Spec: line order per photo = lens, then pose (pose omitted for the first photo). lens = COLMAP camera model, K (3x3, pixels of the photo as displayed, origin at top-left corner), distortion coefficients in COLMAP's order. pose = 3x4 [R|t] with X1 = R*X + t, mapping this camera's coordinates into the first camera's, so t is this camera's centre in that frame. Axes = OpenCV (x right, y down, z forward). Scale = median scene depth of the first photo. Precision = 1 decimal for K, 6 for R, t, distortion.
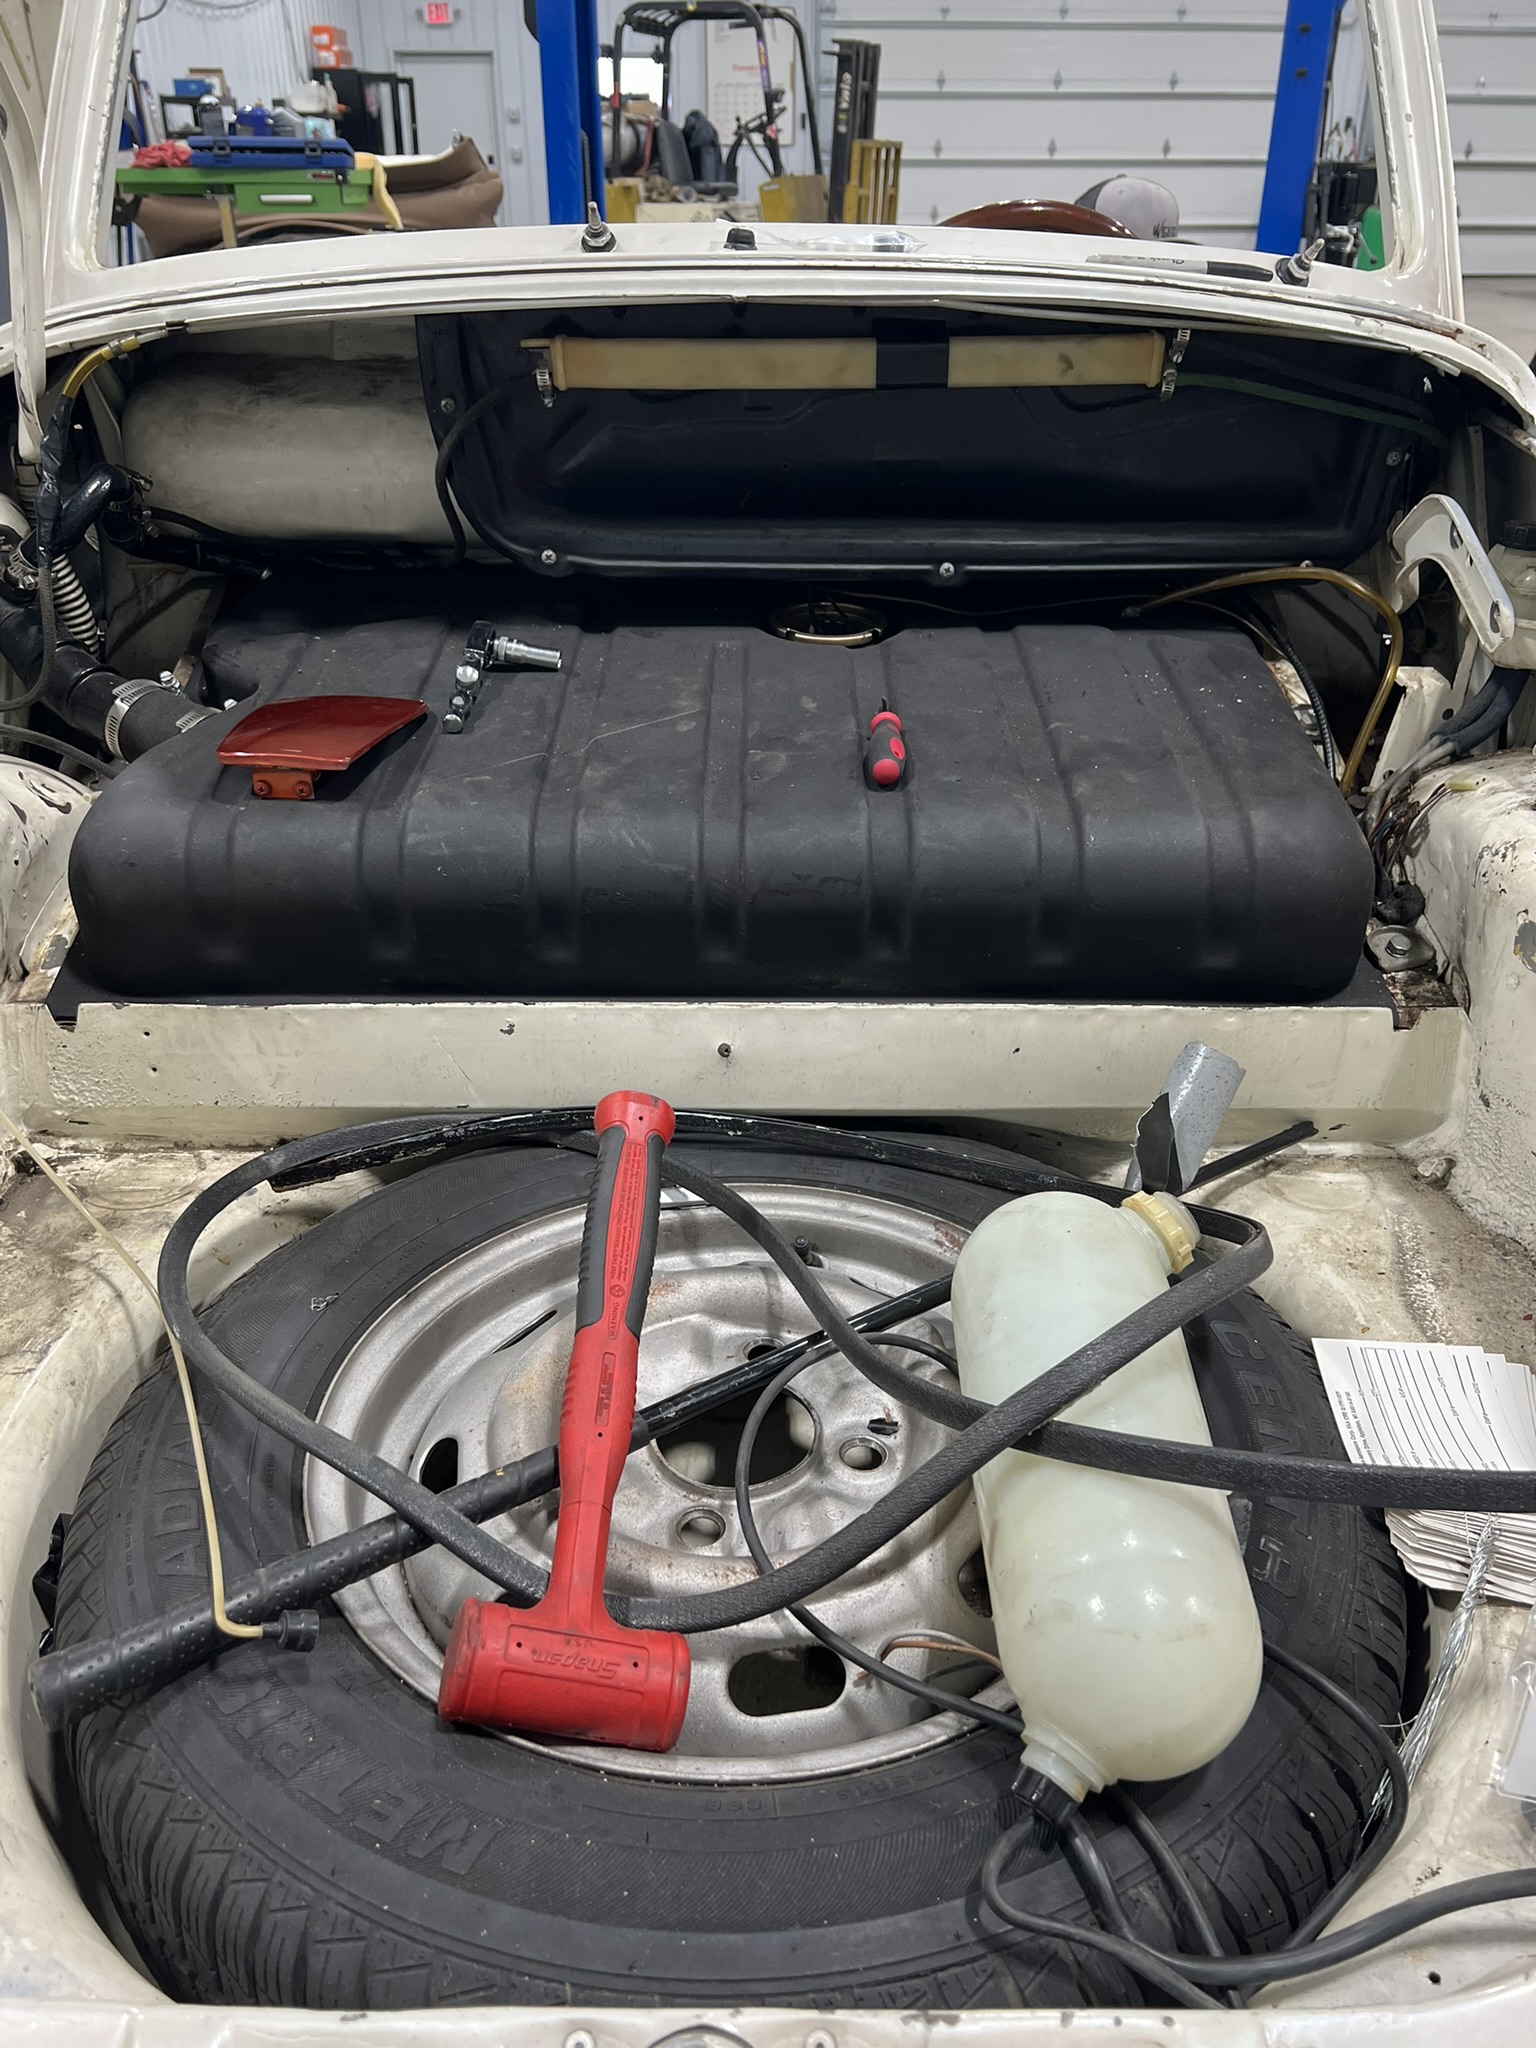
lens RADIAL K [[1566.0, 0, 772.9], [0, 1566.0, 1021.6], [0, 0, 1]] dist [0.041615, -0.064158]
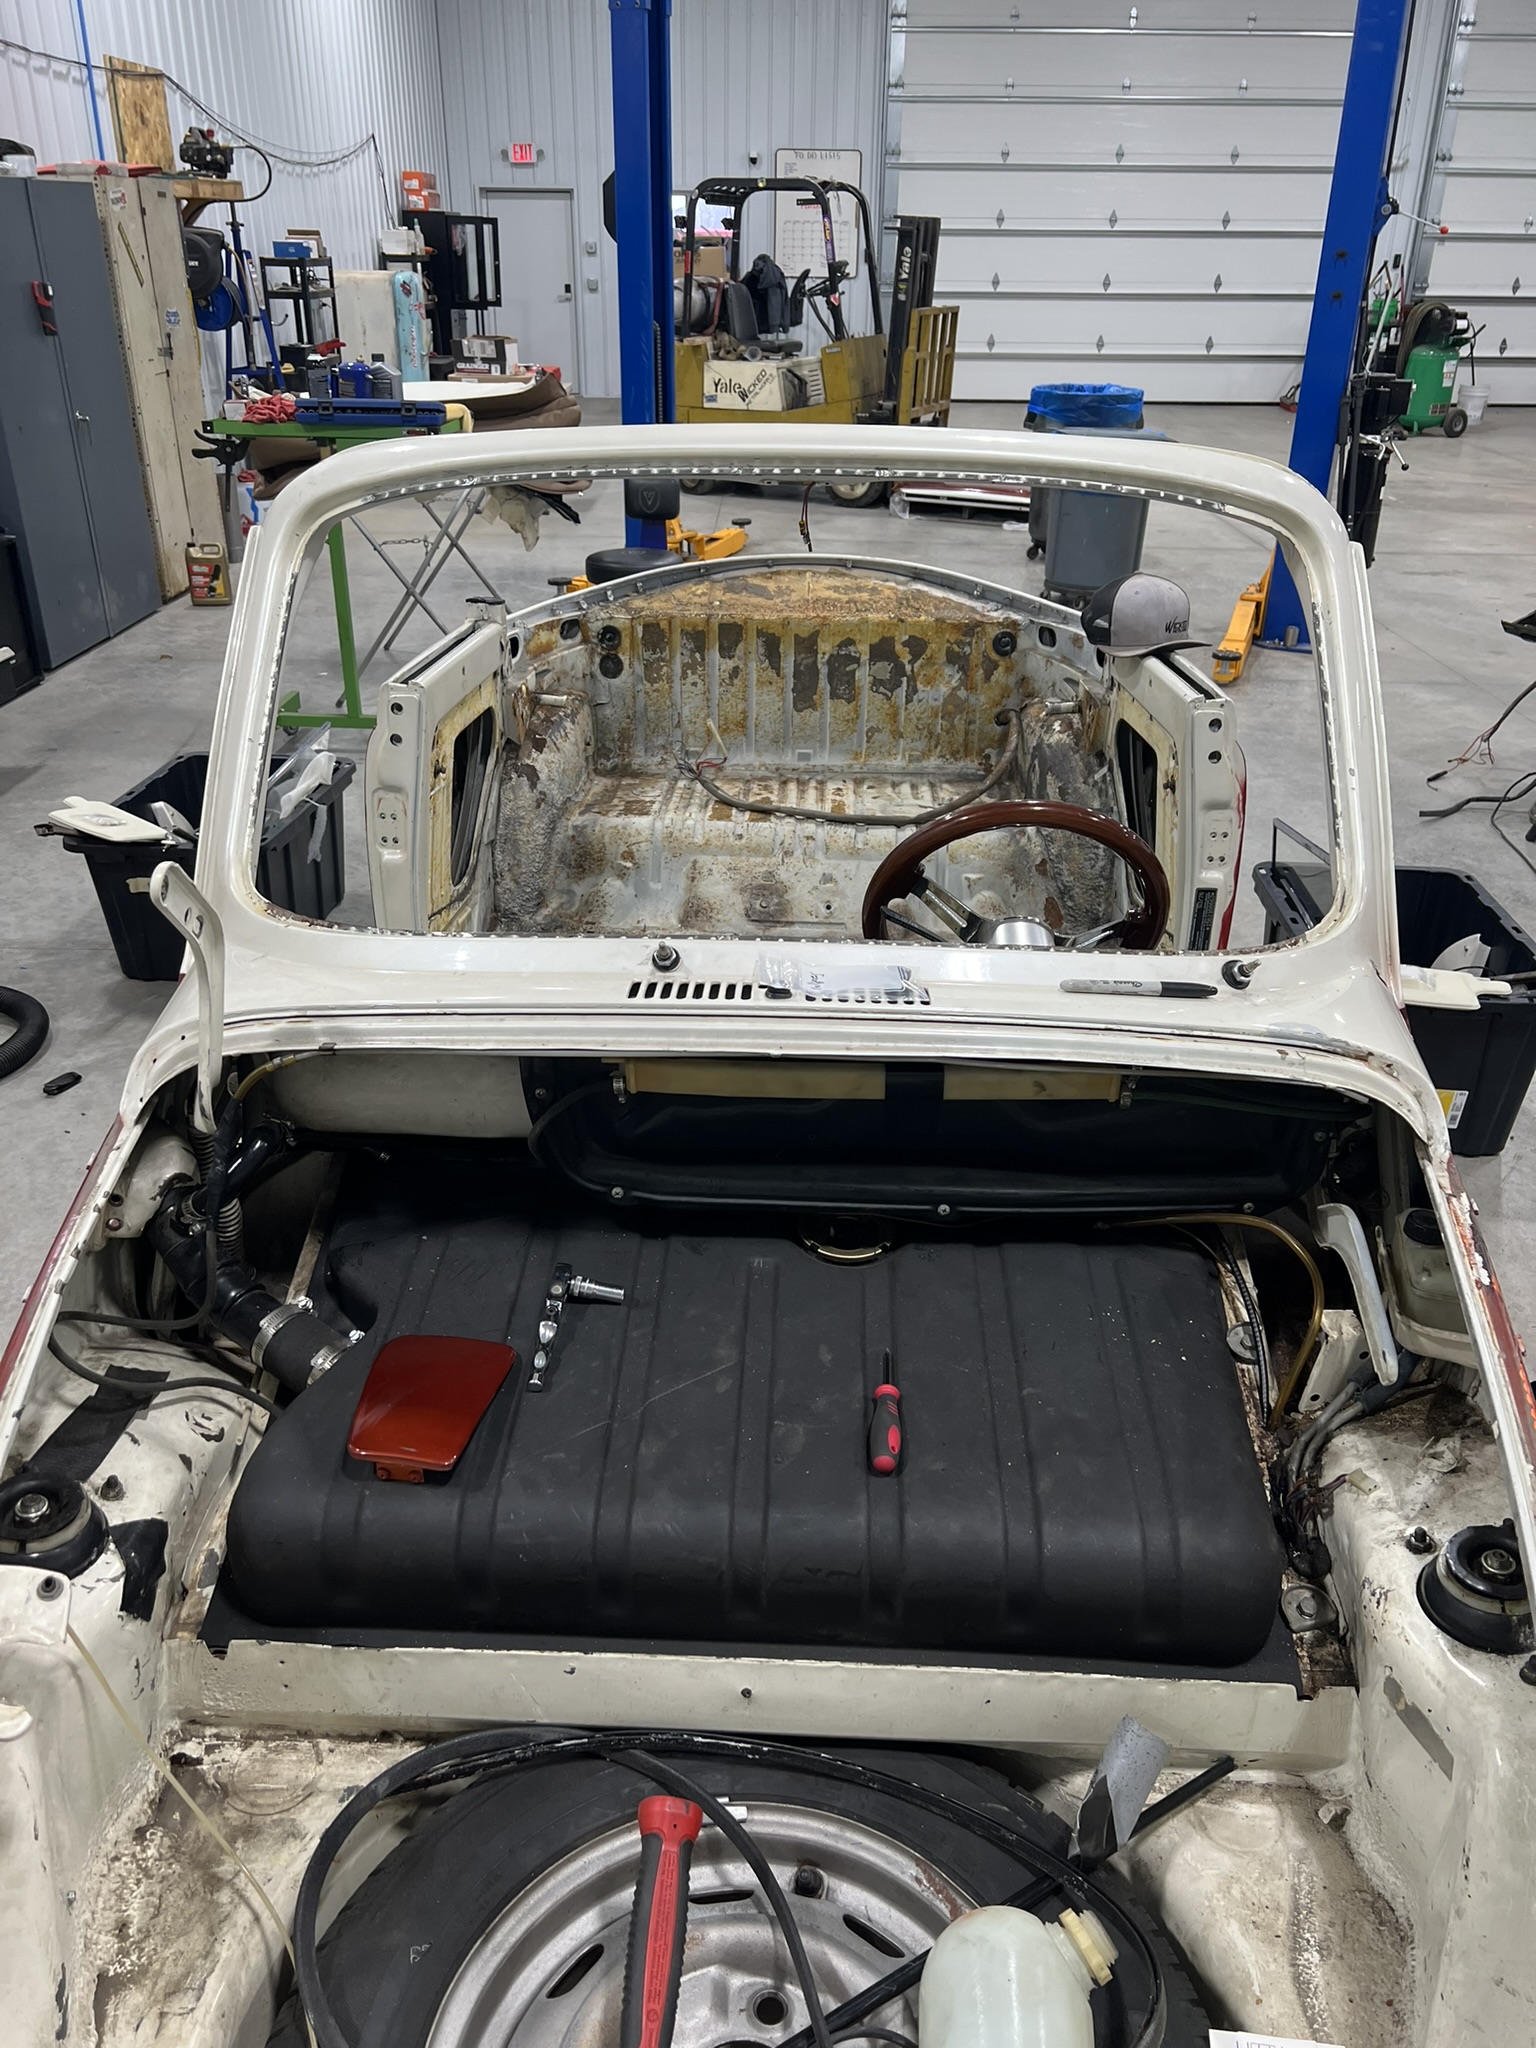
lens RADIAL K [[1539.6, 0, 768.0], [0, 1539.6, 1024.0], [0, 0, 1]] dist [0.056852, -0.066249]
pose [[0.999147, 0.025445, -0.032510, 0.011173], [-0.026919, 0.998592, -0.045718, -0.421161], [0.031301, 0.046554, 0.998425, -0.220619]]
